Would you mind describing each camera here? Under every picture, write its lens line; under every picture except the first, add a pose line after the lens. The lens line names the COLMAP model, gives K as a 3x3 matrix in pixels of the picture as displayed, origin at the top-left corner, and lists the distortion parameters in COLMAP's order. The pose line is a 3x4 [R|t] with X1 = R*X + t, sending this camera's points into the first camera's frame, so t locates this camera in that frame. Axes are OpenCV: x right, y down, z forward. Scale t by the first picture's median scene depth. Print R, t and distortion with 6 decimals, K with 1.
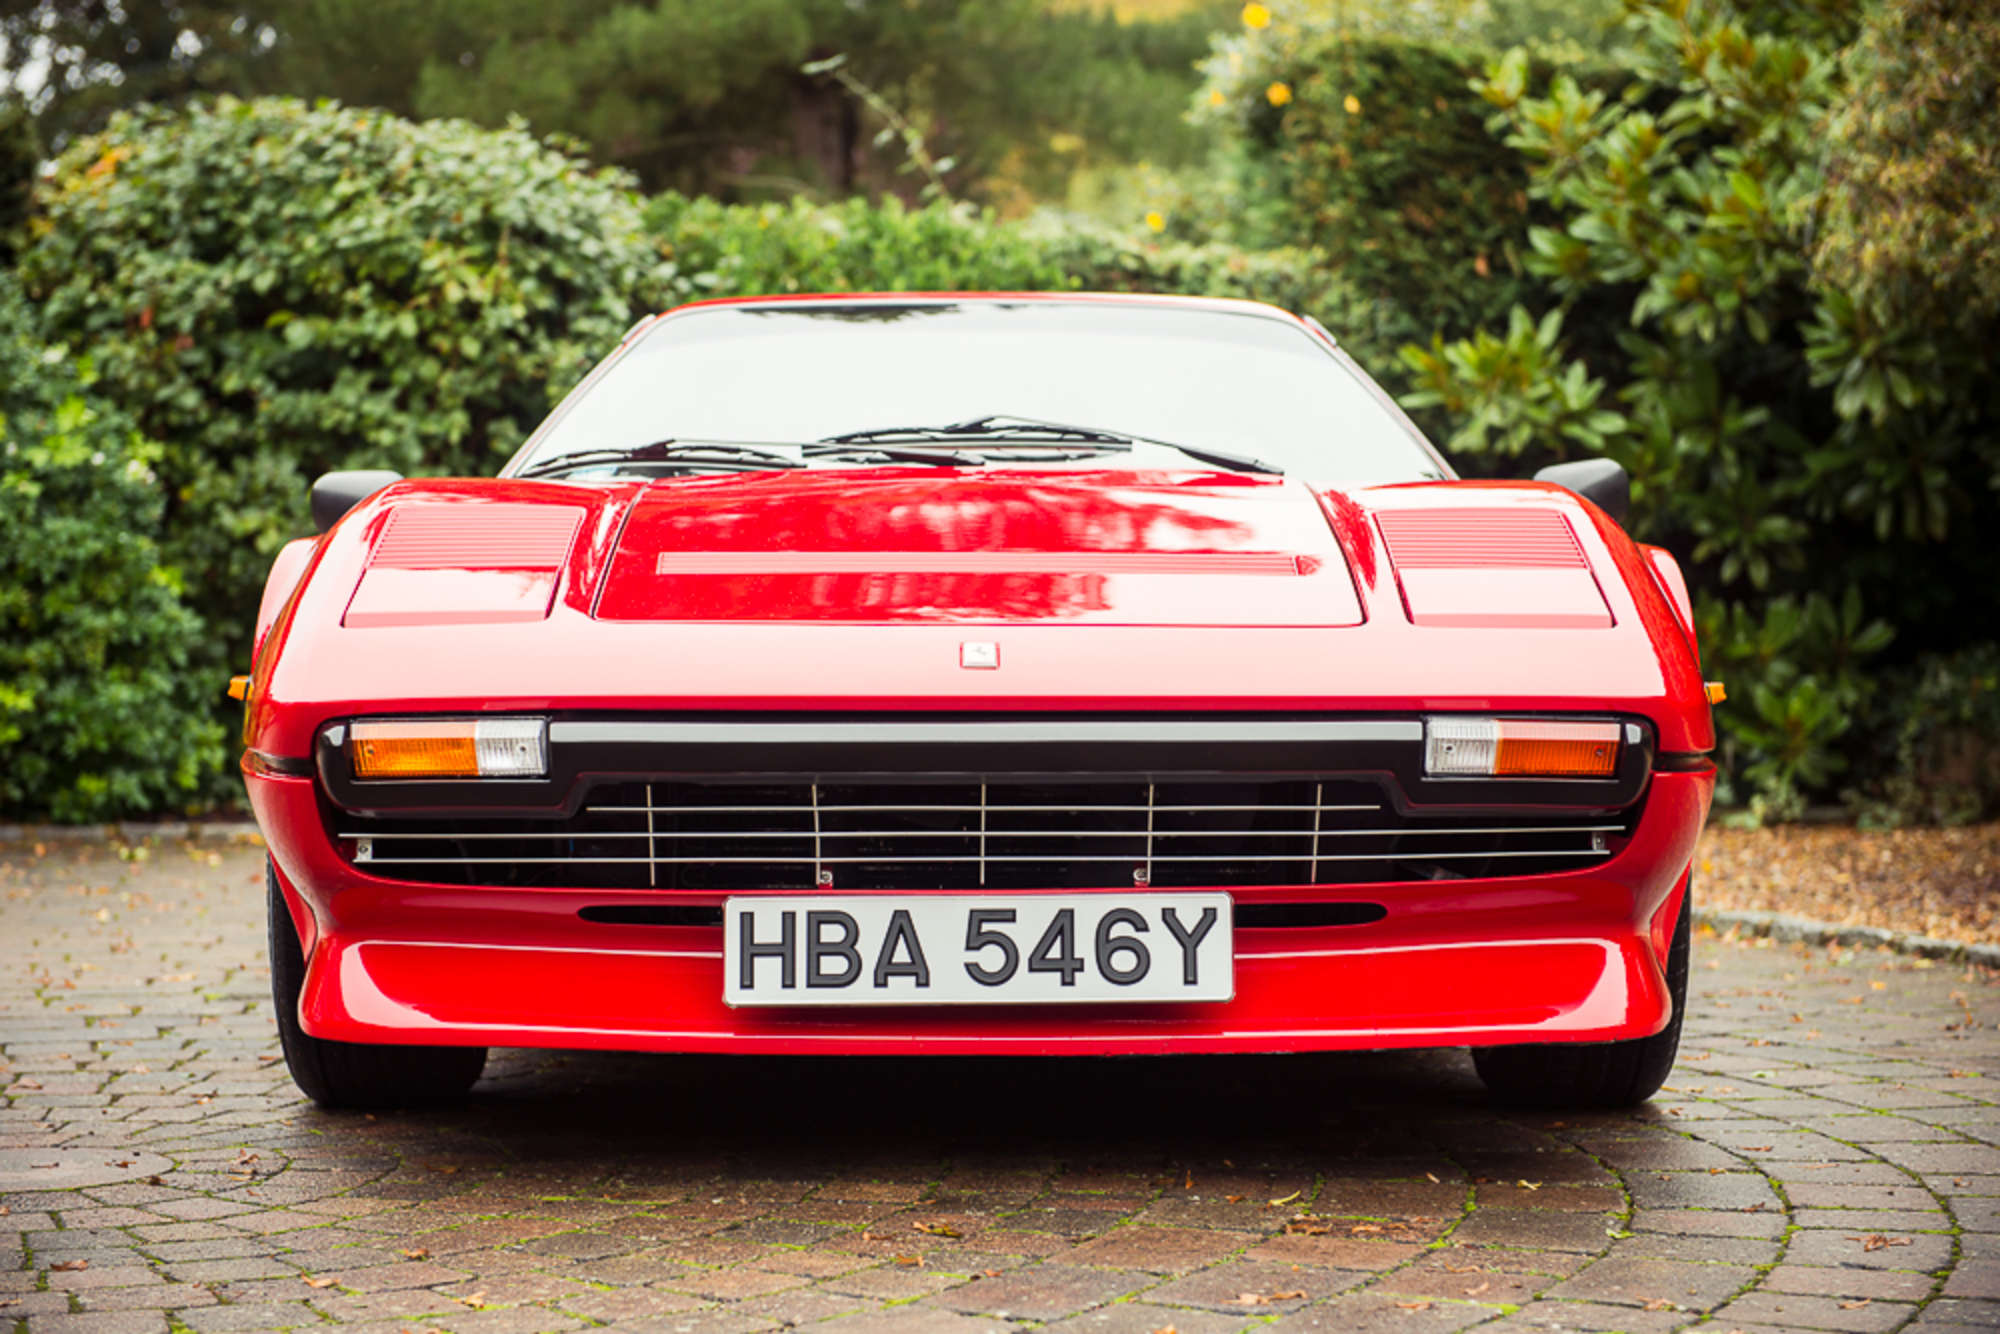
lens RADIAL K [[4042.7, 0, 1000.7], [0, 4042.7, 666.5], [0, 0, 1]] dist [0.049451, 0.000000]
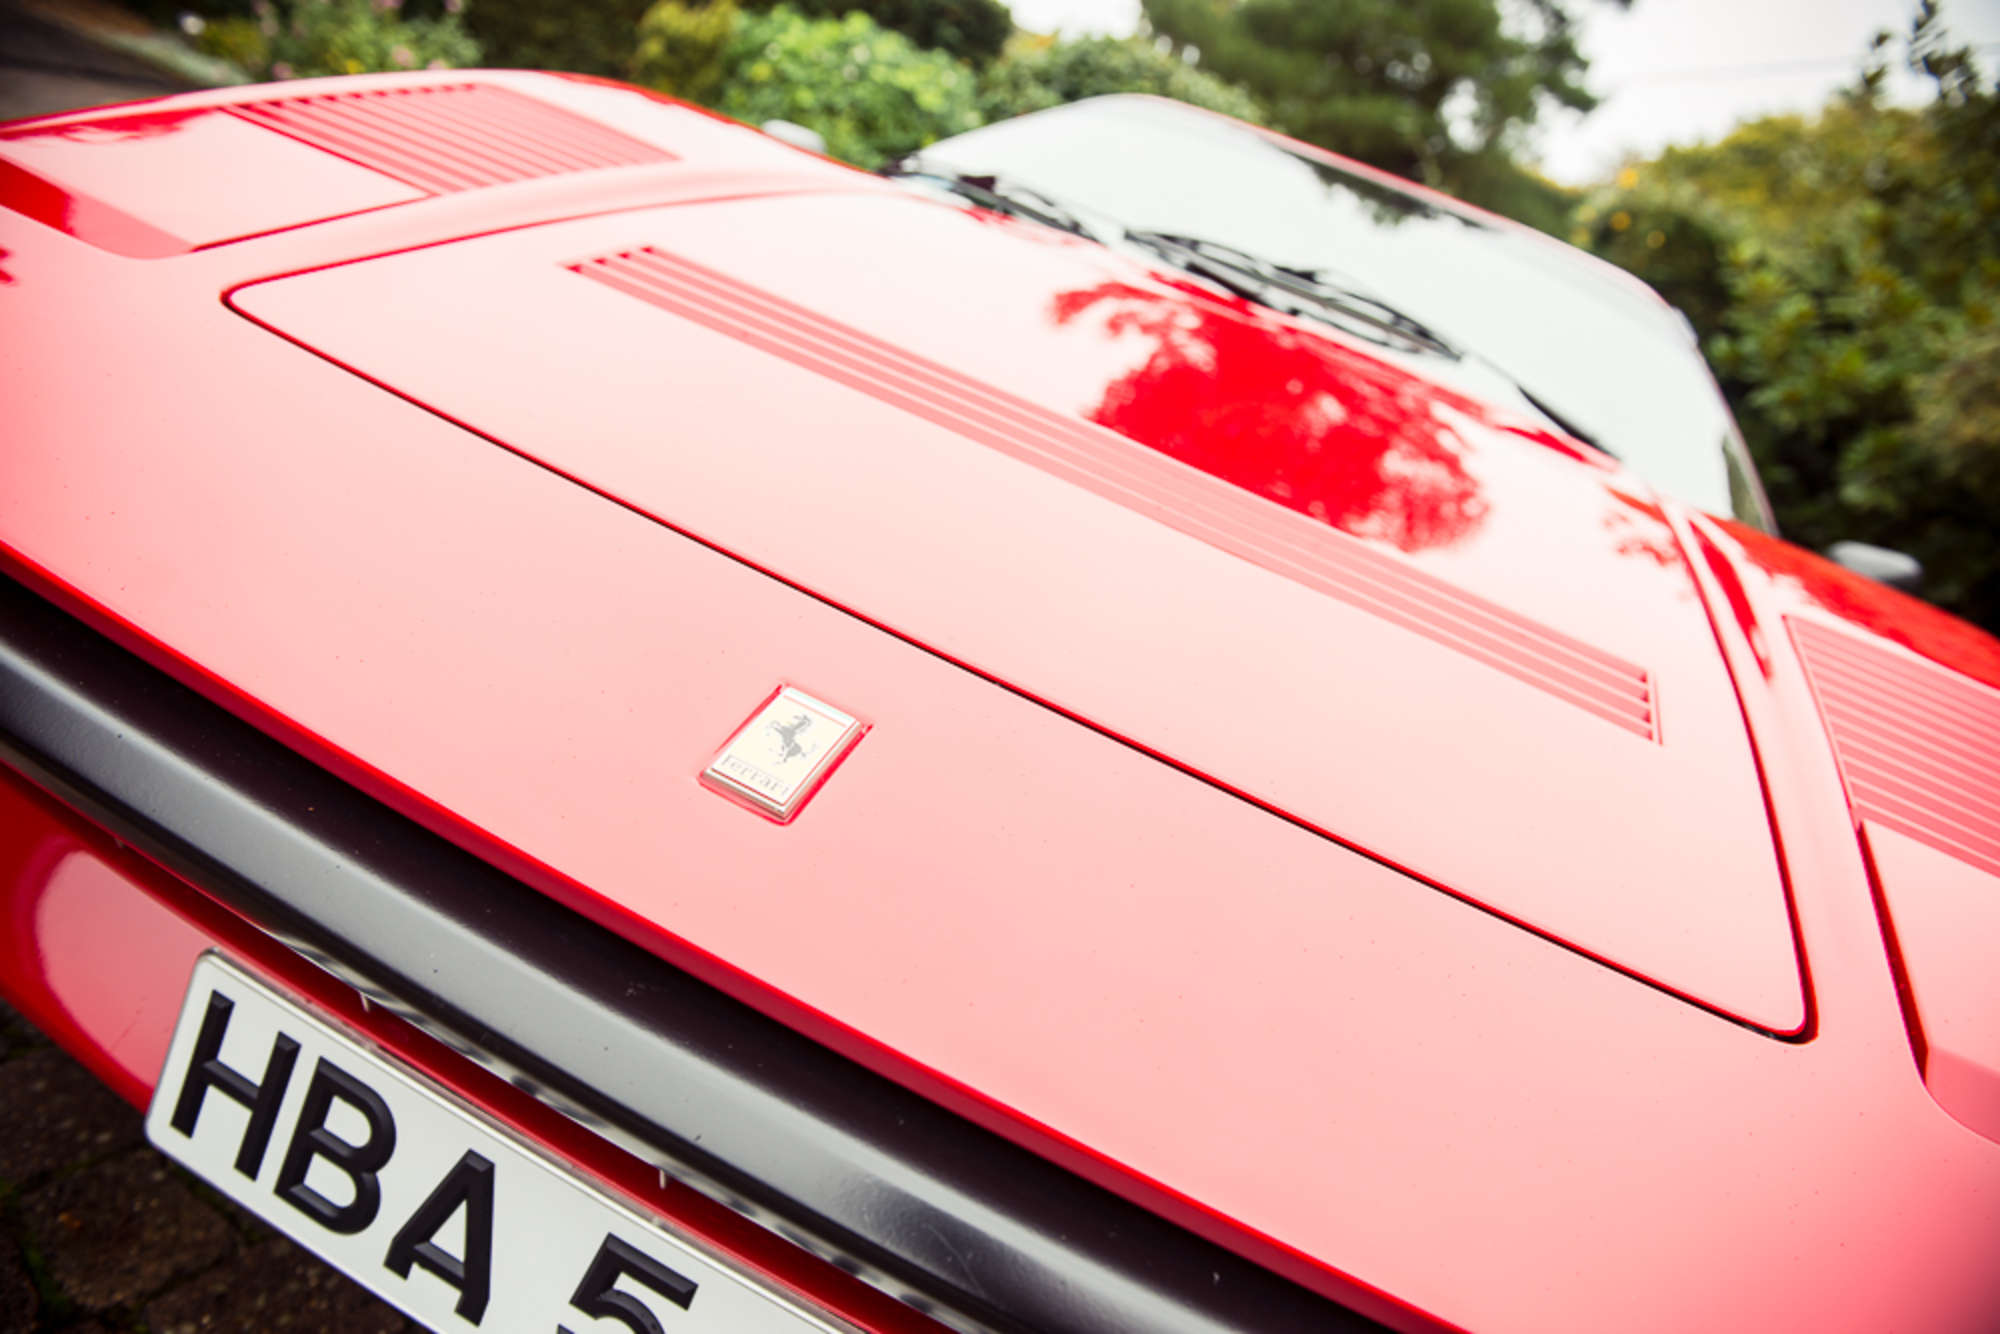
lens RADIAL K [[1321.2, 0, 987.2], [0, 1321.2, 666.2], [0, 0, 1]] dist [-0.051731, -0.000250]
pose [[0.885712, 0.420848, -0.195963, 0.030656], [-0.360395, 0.889412, 0.281179, -0.049415], [0.292626, -0.178420, 0.939434, 0.890088]]
